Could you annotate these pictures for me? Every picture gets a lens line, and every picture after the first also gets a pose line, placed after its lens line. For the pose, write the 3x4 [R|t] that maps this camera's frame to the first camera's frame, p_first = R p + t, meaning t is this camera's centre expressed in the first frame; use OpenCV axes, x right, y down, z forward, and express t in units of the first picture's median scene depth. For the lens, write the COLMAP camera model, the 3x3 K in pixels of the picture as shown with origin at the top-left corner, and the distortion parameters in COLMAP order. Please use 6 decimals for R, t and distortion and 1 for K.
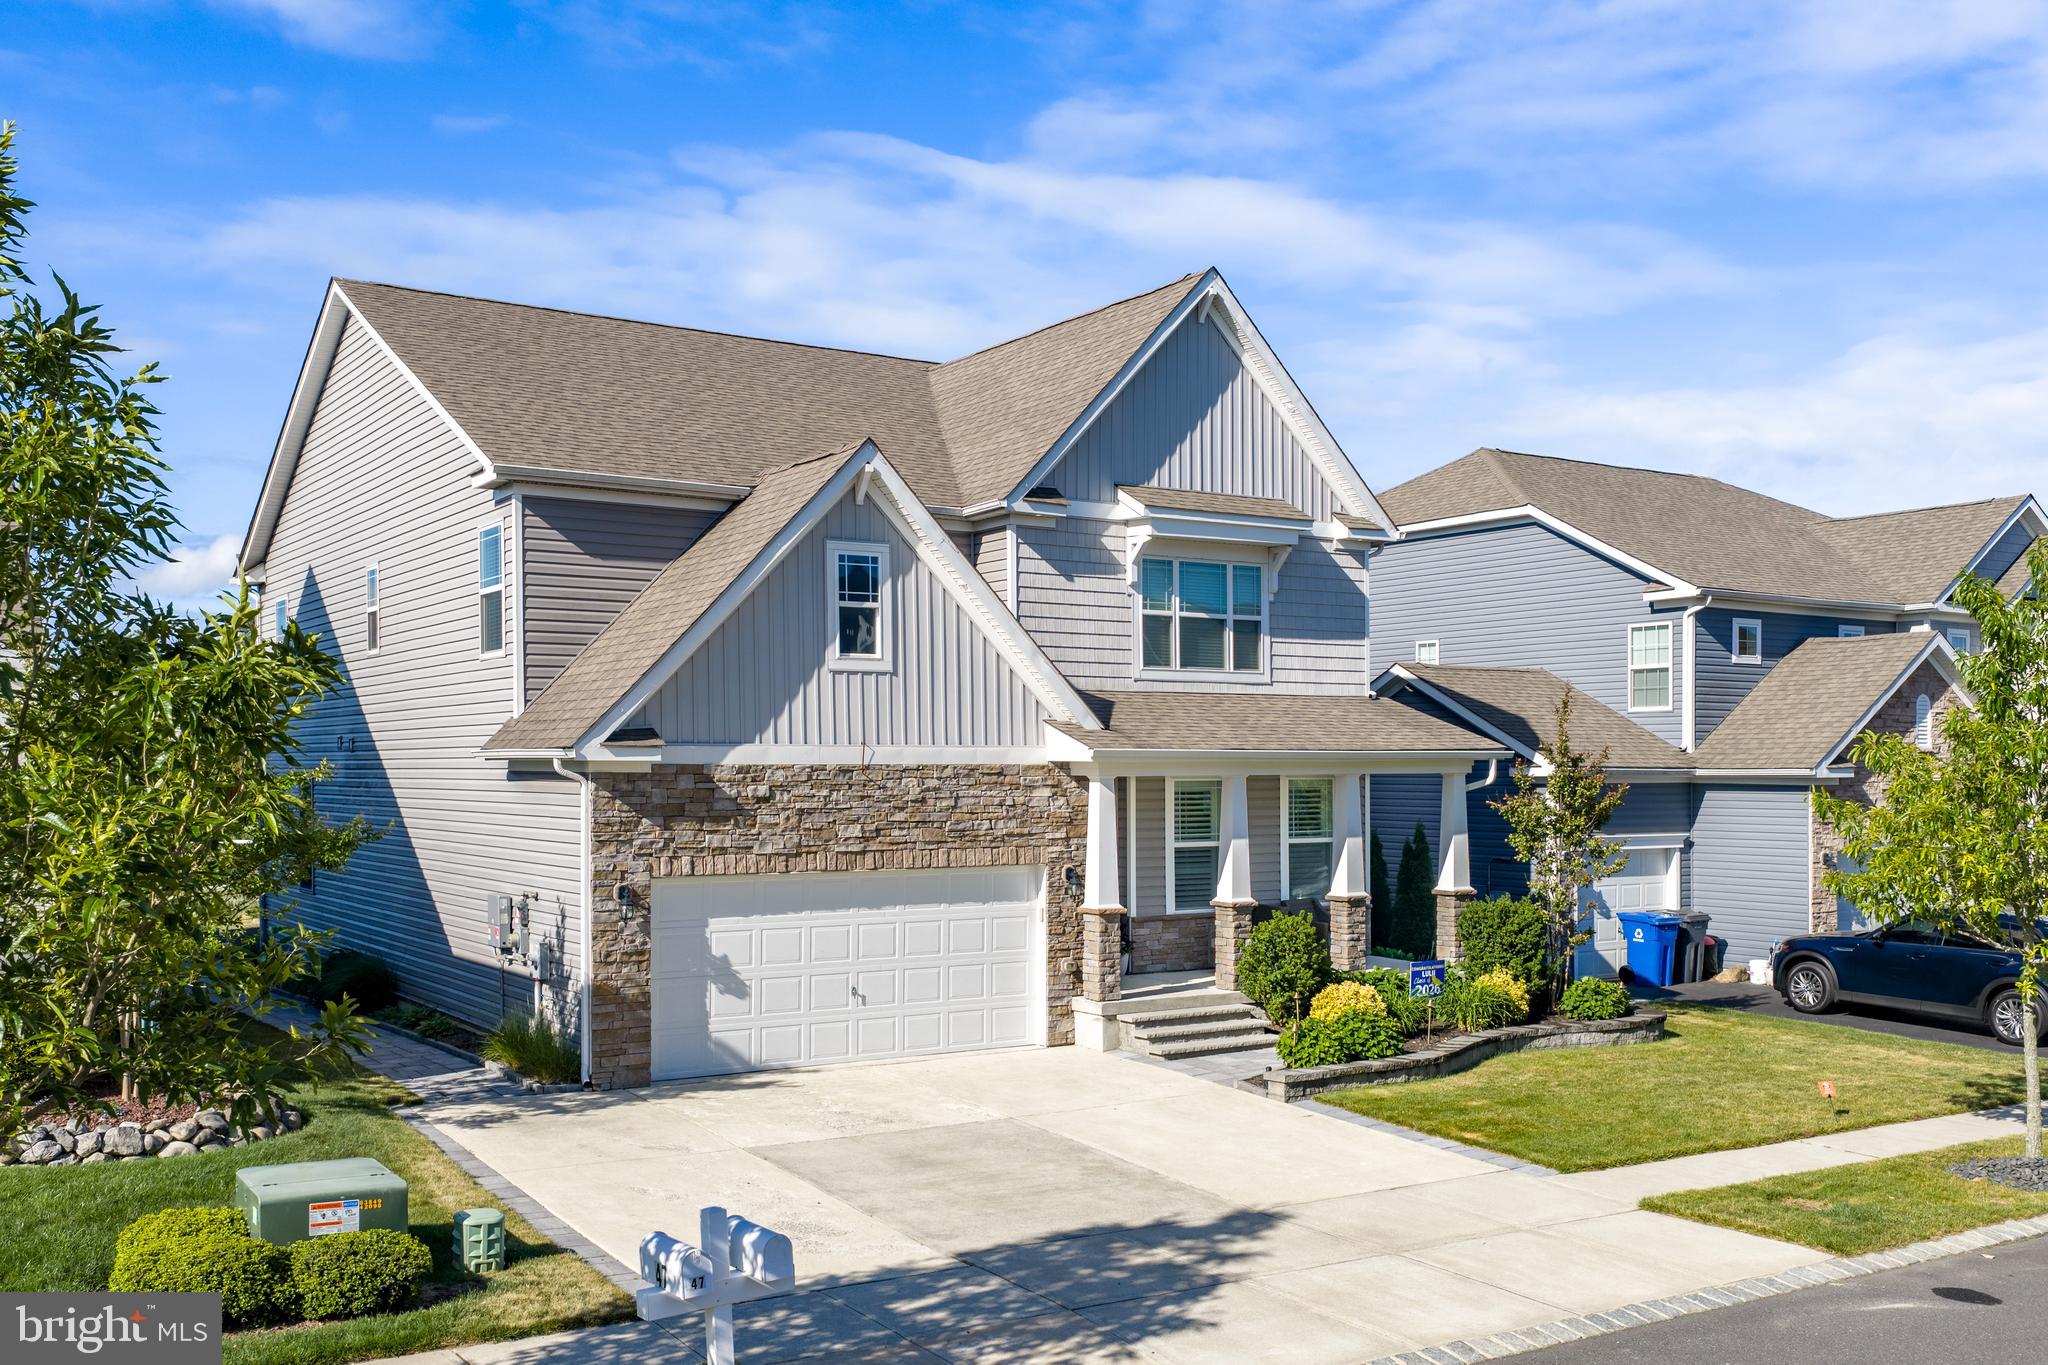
lens RADIAL K [[1861.5, 0, 961.8], [0, 1861.5, 802.9], [0, 0, 1]] dist [0.008710, 0.000000]
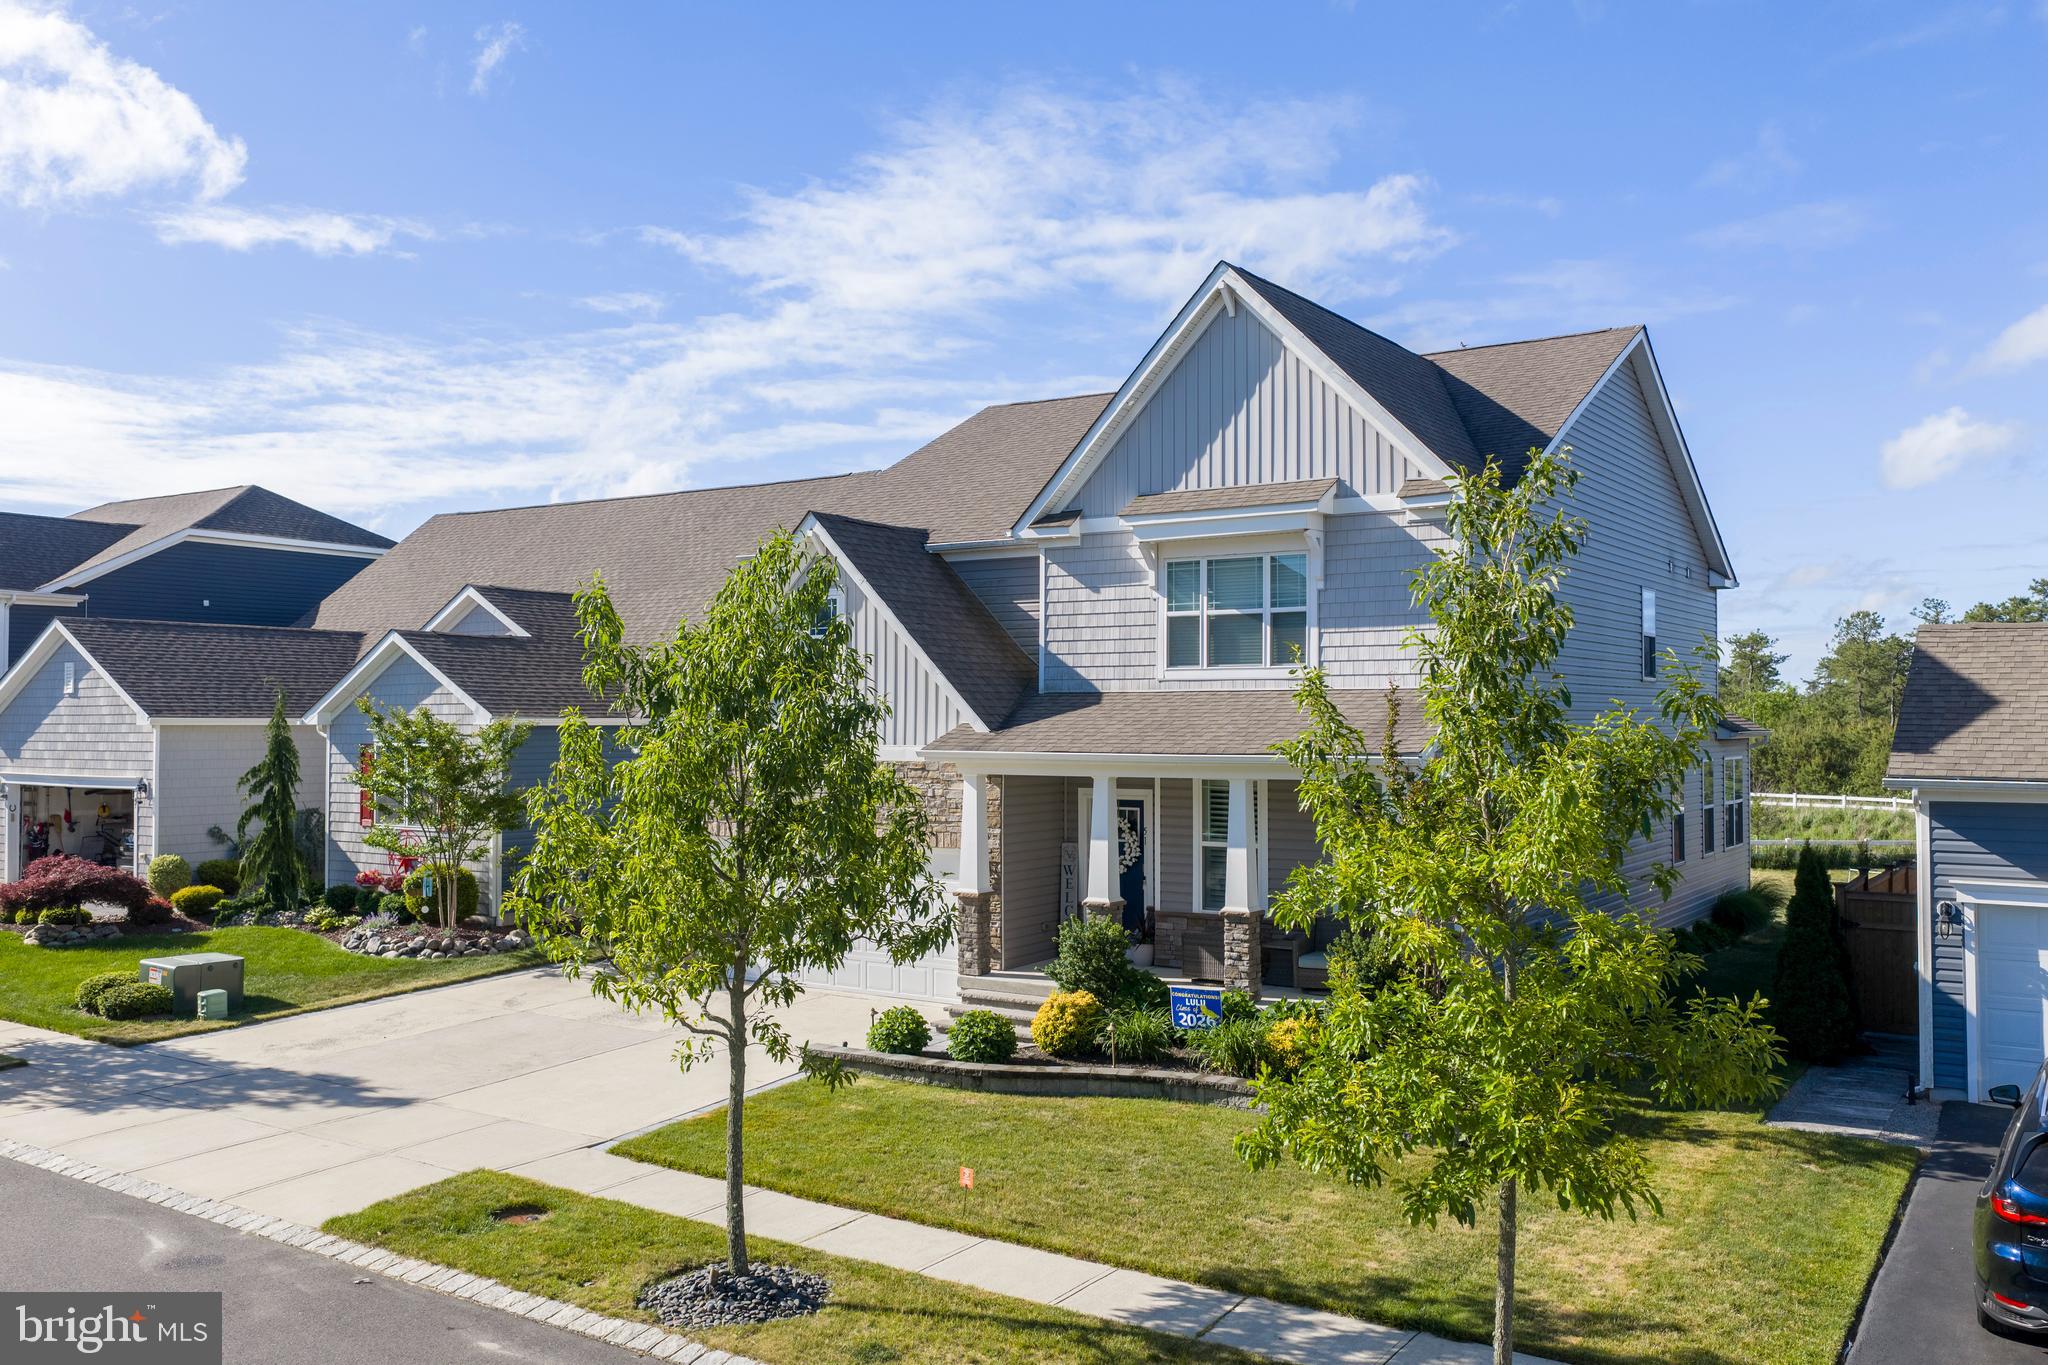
lens RADIAL K [[1655.0, 0, 1005.5], [0, 1655.0, 679.9], [0, 0, 1]] dist [0.006230, -0.012047]
pose [[0.416205, -0.018859, -0.909075, 1.007848], [-0.014101, 0.999531, -0.027192, -0.045021], [0.909162, 0.024137, 0.415744, 0.607150]]
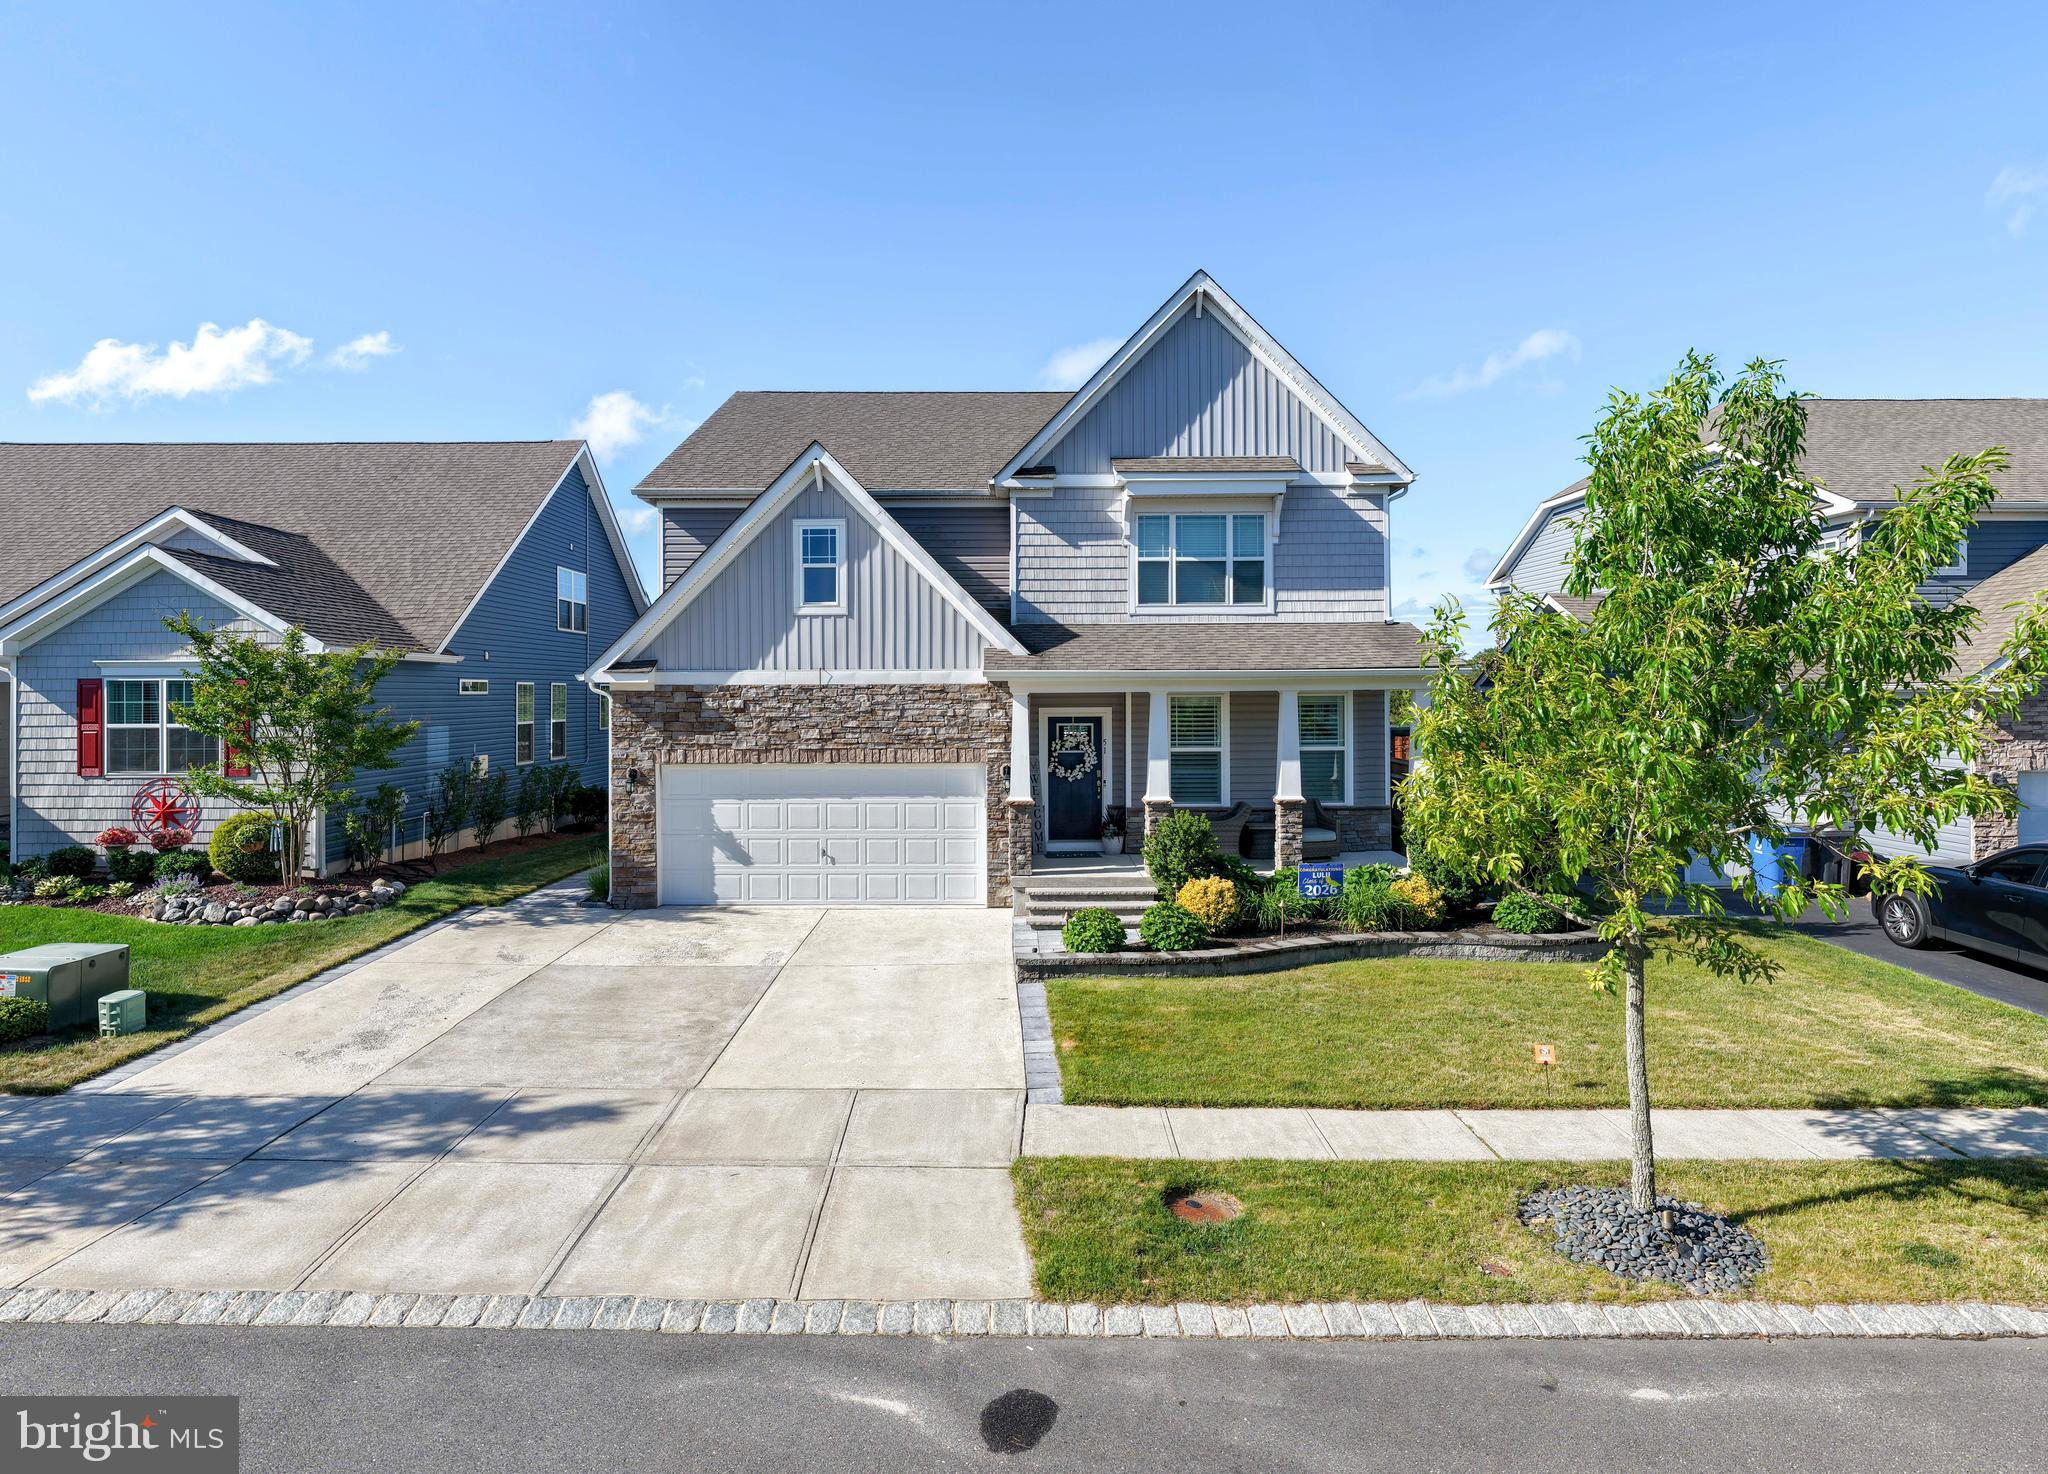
lens RADIAL K [[1100.6, 0, 986.5], [0, 1100.6, 699.9], [0, 0, 1]] dist [-0.004780, -0.003199]
pose [[0.845971, 0.003295, -0.533218, 0.451881], [-0.005894, 0.999978, -0.003171, -0.007459], [0.533196, 0.005825, 0.845972, 0.374106]]
